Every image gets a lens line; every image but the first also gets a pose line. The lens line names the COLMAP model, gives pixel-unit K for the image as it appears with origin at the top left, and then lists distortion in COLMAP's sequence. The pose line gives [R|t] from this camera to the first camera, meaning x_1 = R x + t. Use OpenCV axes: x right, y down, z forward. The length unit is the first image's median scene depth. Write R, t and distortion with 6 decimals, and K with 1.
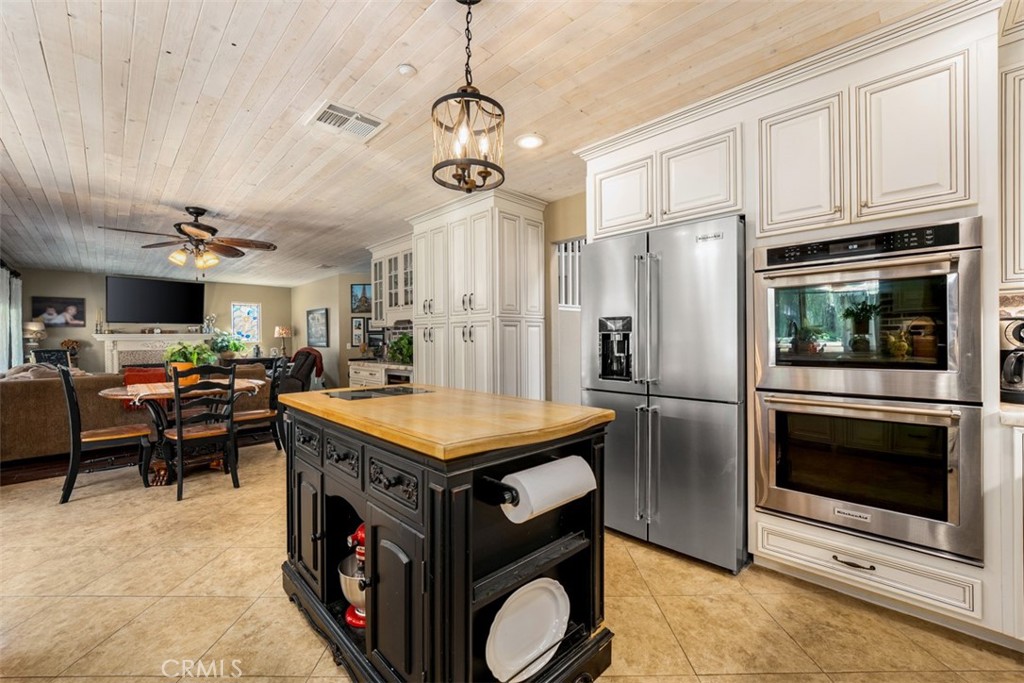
lens RADIAL K [[415.5, 0, 505.5], [0, 415.5, 341.1], [0, 0, 1]] dist [-0.003216, -0.000416]
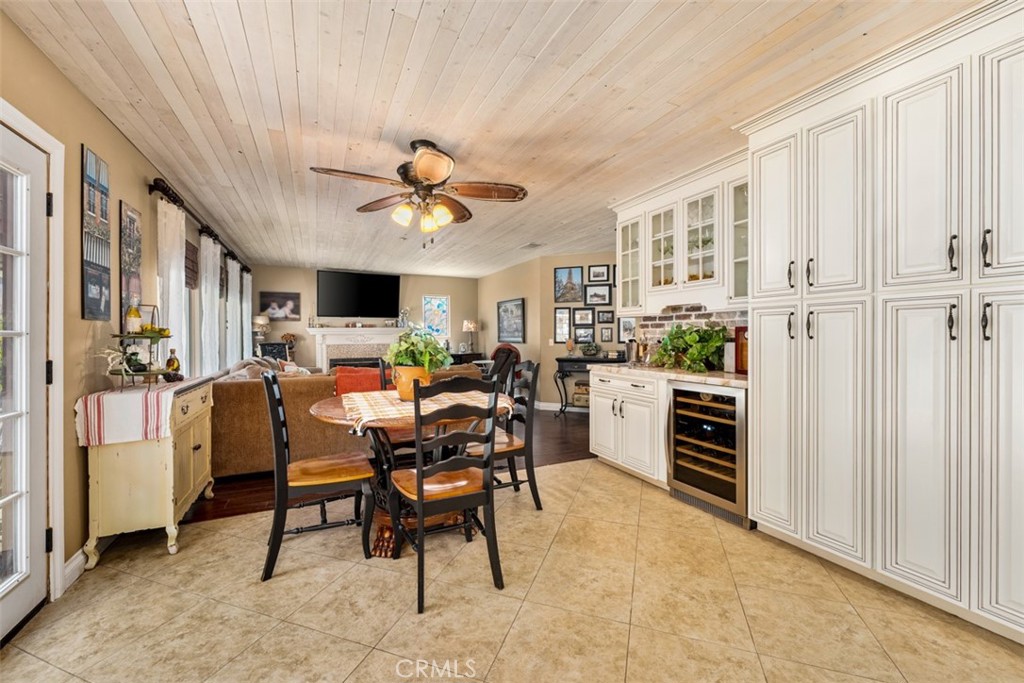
lens RADIAL K [[415.5, 0, 516.6], [0, 415.5, 338.1], [0, 0, 1]] dist [-0.003216, -0.000416]
pose [[0.949966, 0.007132, -0.312273, -0.275245], [-0.006454, 0.999974, 0.003206, 0.001378], [0.312287, -0.001030, 0.949987, 0.281717]]
